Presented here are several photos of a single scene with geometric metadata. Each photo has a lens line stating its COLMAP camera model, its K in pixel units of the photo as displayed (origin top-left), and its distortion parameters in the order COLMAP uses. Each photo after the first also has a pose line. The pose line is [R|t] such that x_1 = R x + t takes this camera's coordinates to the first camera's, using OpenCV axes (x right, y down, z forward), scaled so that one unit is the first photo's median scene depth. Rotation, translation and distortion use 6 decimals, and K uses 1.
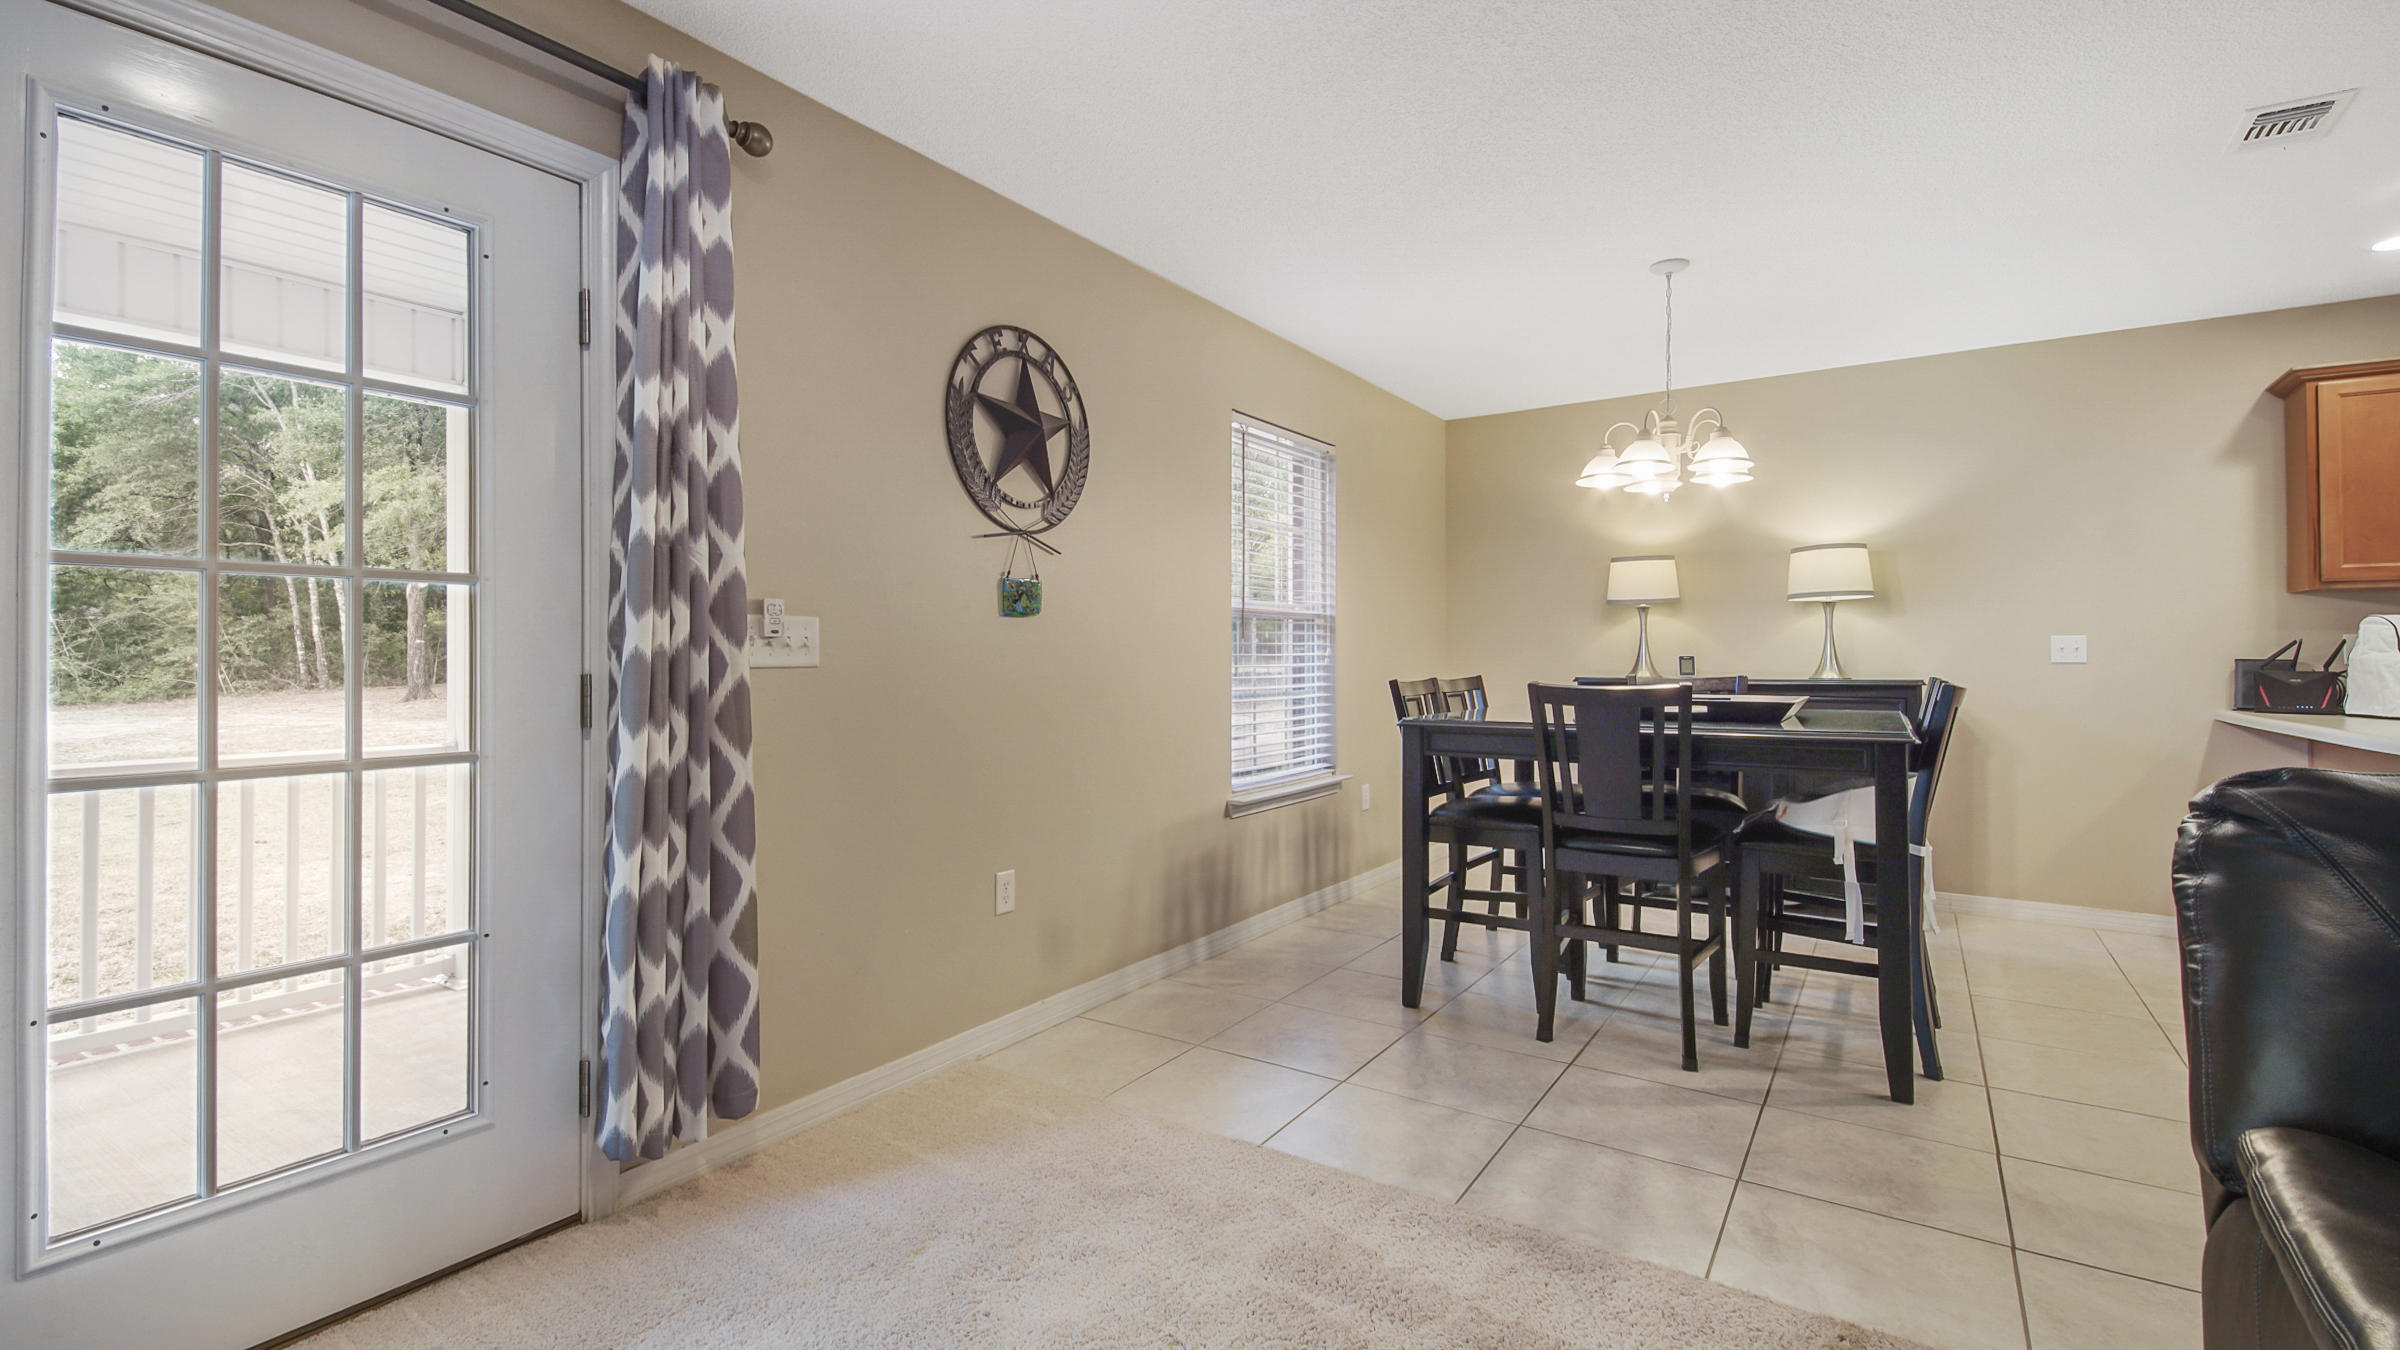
lens RADIAL K [[1059.3, 0, 1197.2], [0, 1059.3, 651.1], [0, 0, 1]] dist [0.002999, -0.000656]
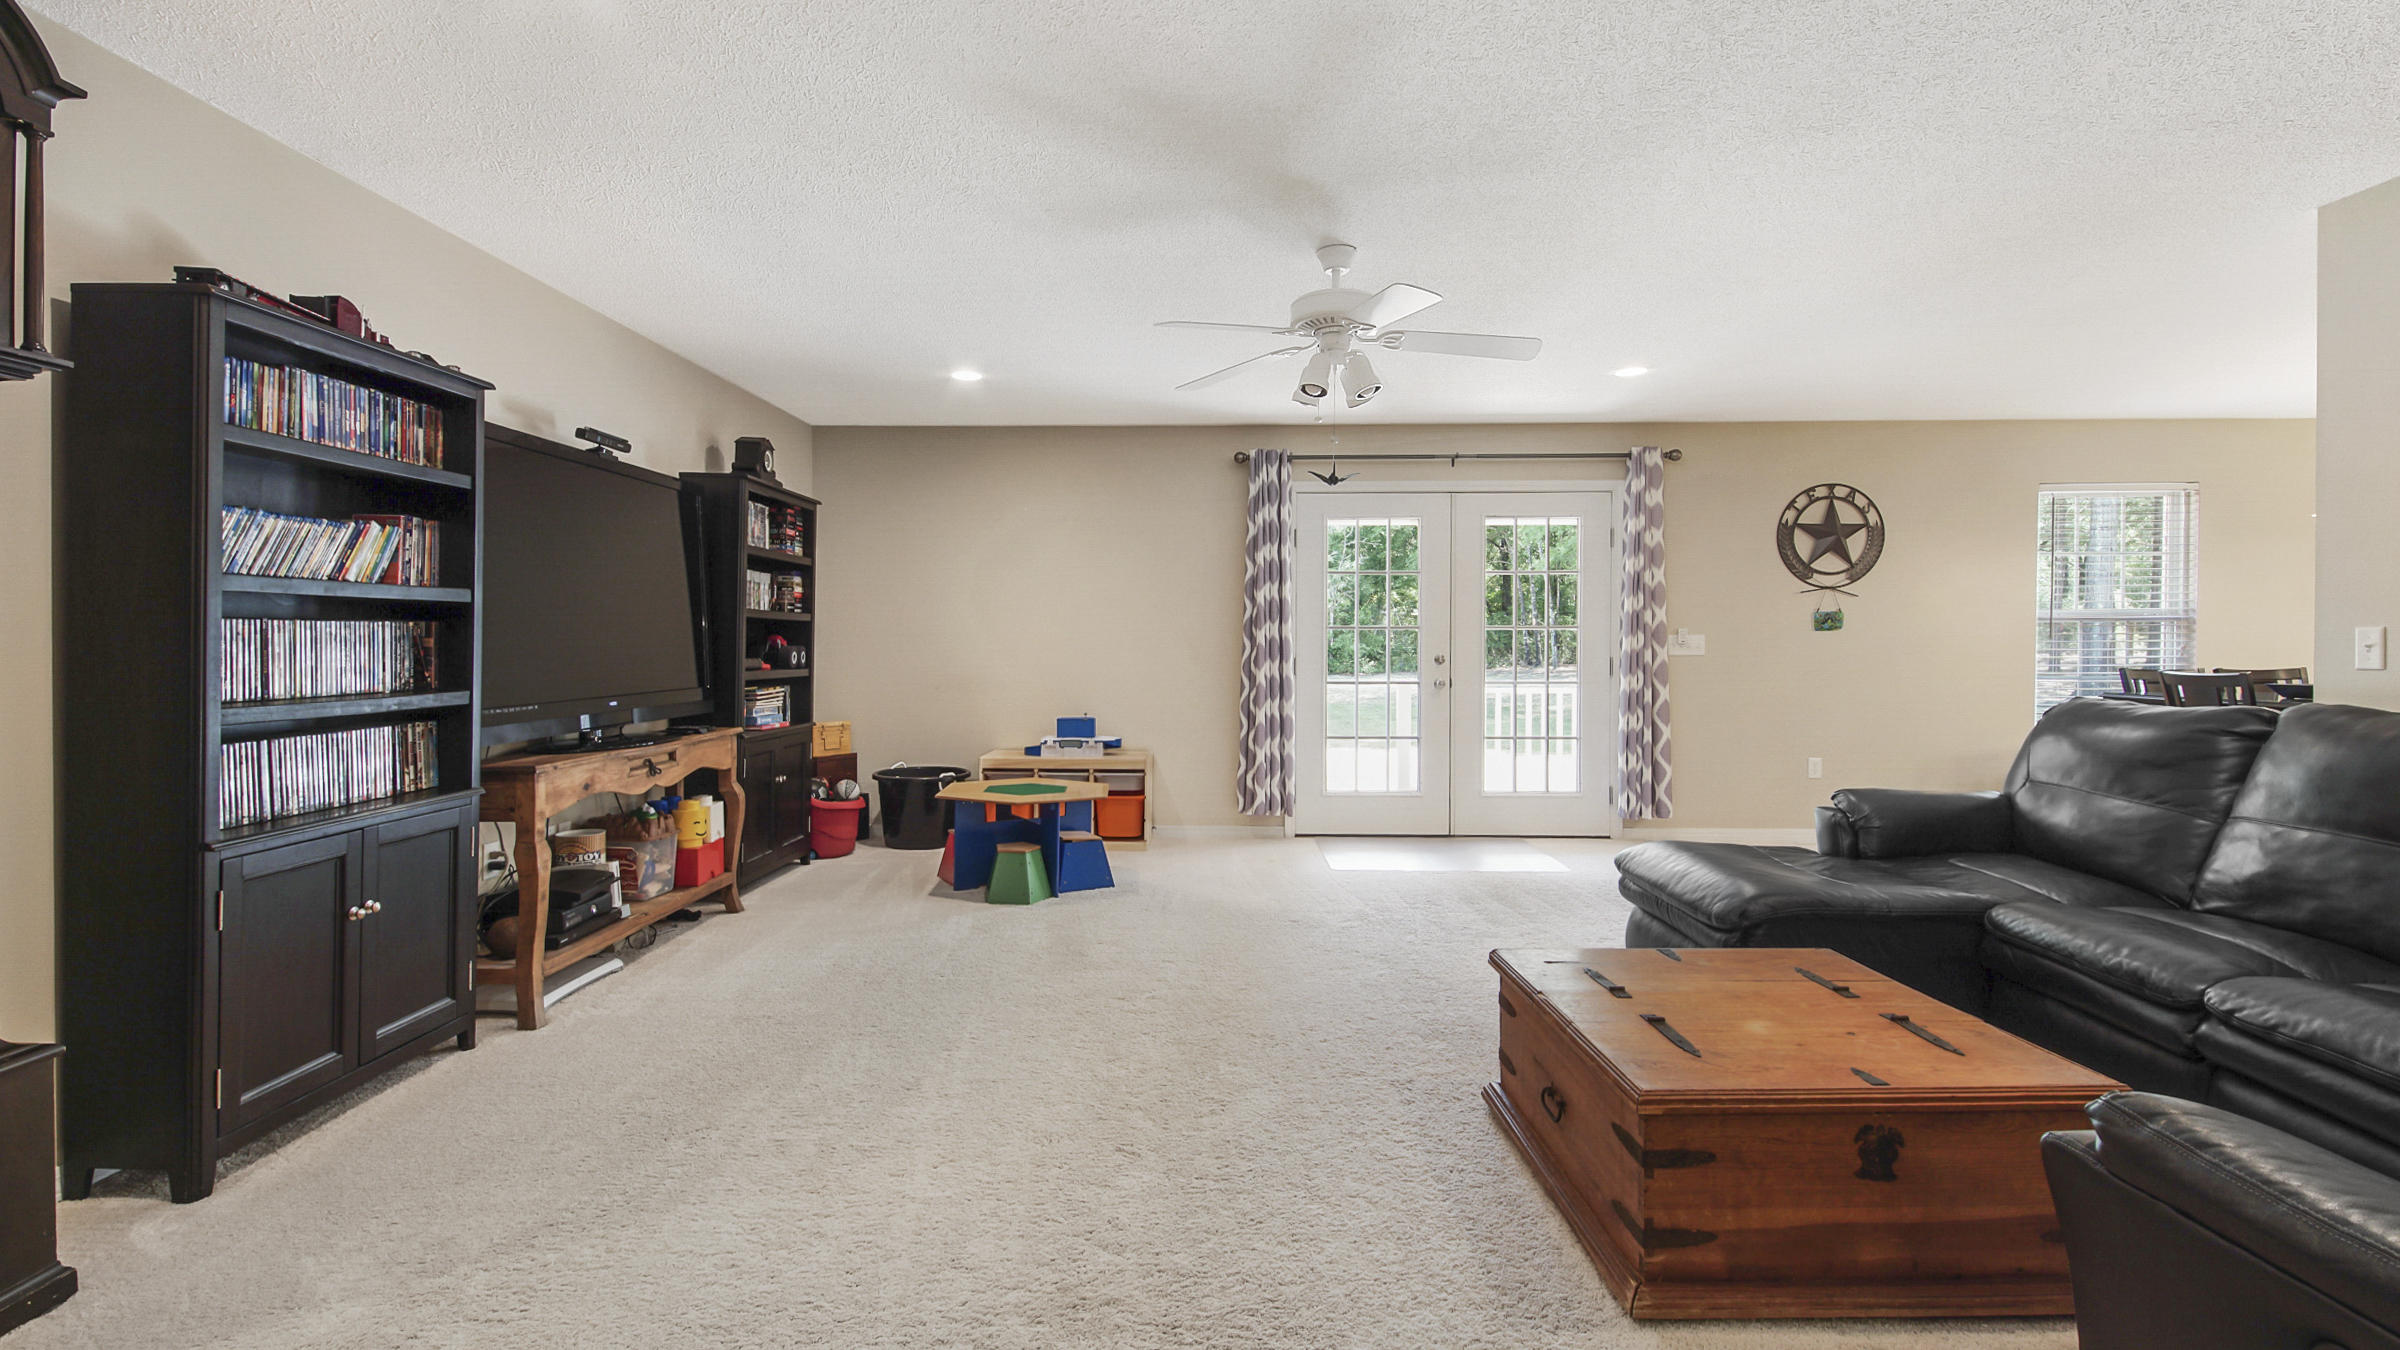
lens RADIAL K [[1059.3, 0, 1192.2], [0, 1059.3, 667.2], [0, 0, 1]] dist [0.002999, -0.000656]
pose [[0.536878, 0.016488, -0.843499, 0.895296], [0.007908, 0.999667, 0.024575, -0.022884], [0.843623, -0.019864, 0.536568, -1.097278]]
